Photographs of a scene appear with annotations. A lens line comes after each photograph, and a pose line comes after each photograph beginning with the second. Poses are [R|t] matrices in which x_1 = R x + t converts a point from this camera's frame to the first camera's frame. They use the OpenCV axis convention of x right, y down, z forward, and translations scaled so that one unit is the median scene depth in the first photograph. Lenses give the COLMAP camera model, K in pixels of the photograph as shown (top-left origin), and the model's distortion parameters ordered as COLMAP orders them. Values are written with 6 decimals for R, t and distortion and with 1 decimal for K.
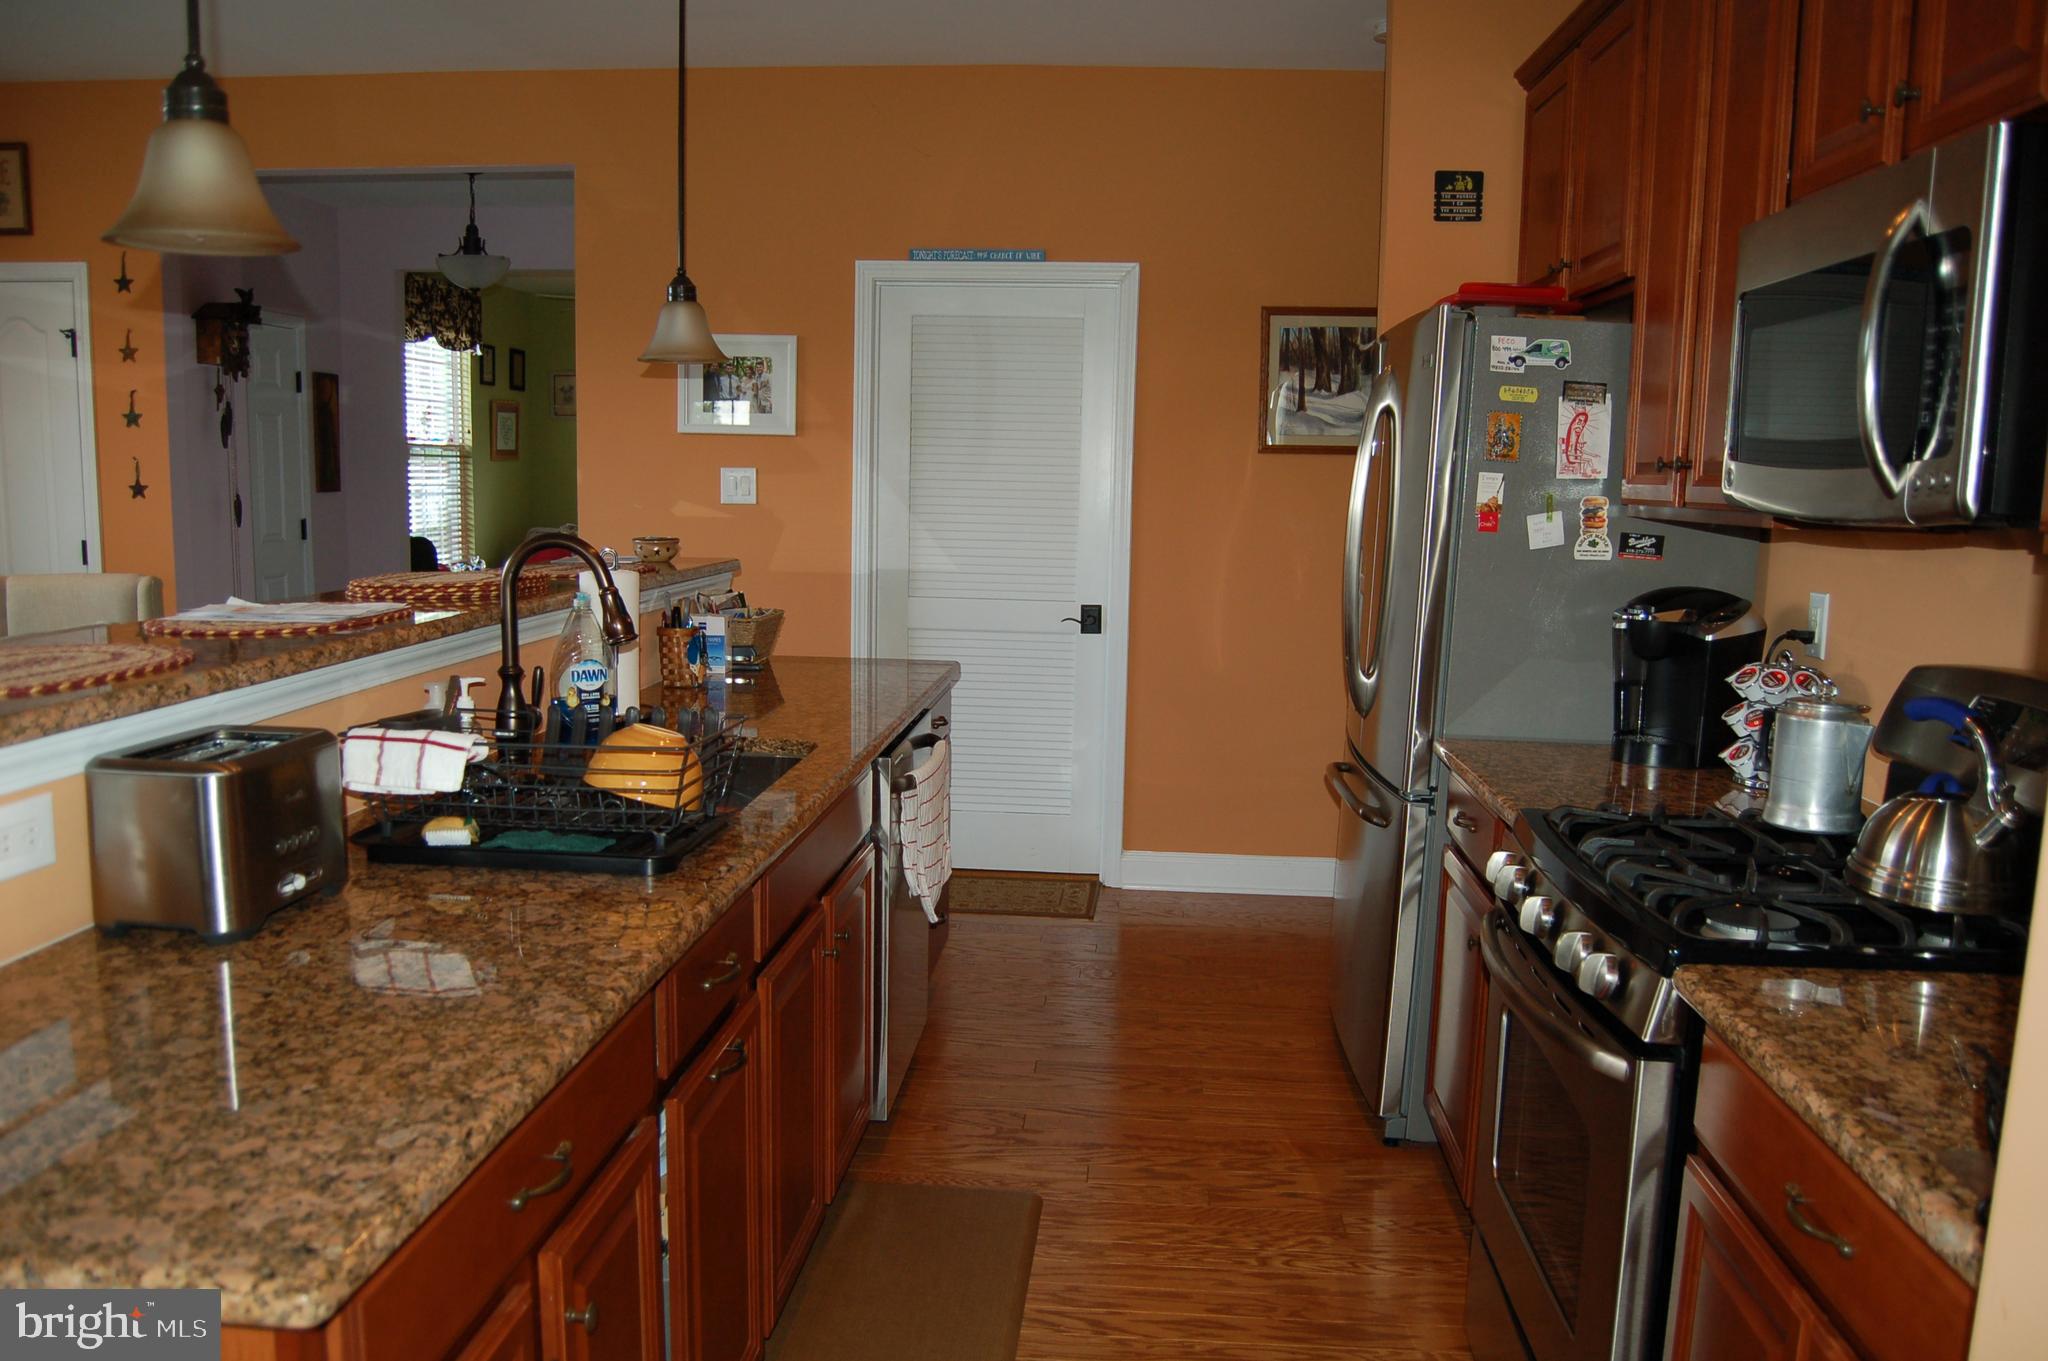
lens RADIAL K [[1623.4, 0, 1024.0], [0, 1623.4, 680.5], [0, 0, 1]] dist [-0.094137, 0.071948]
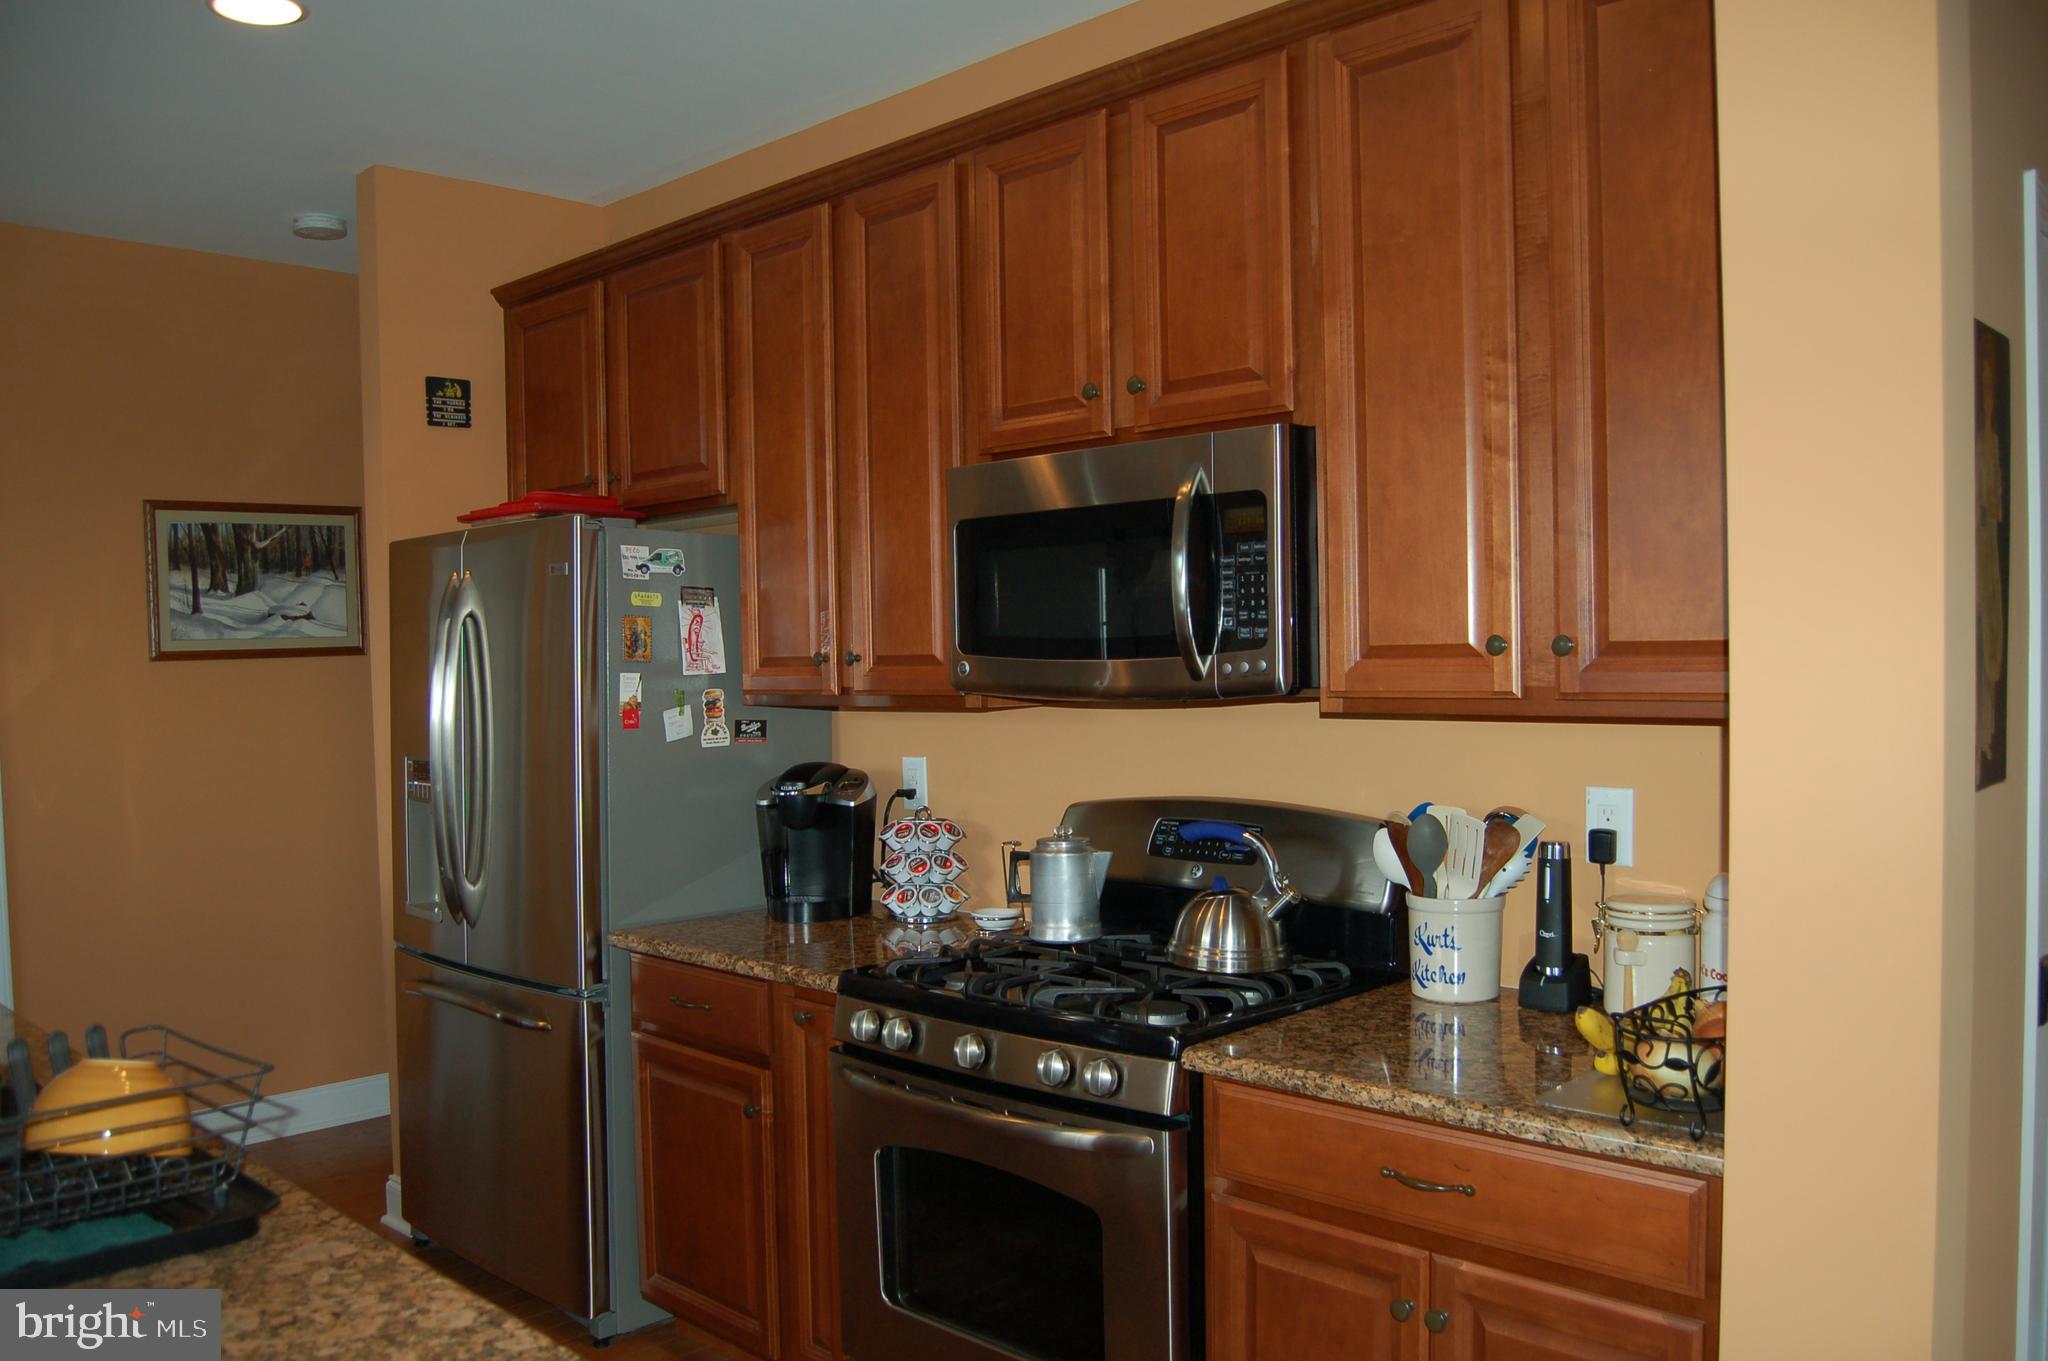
lens RADIAL K [[1623.4, 0, 1024.0], [0, 1623.4, 680.5], [0, 0, 1]] dist [-0.094137, 0.071948]
pose [[0.648276, -0.050748, 0.759712, -0.352546], [0.134288, 0.989756, -0.048476, -0.038190], [-0.749470, 0.133446, 0.648450, 0.117269]]
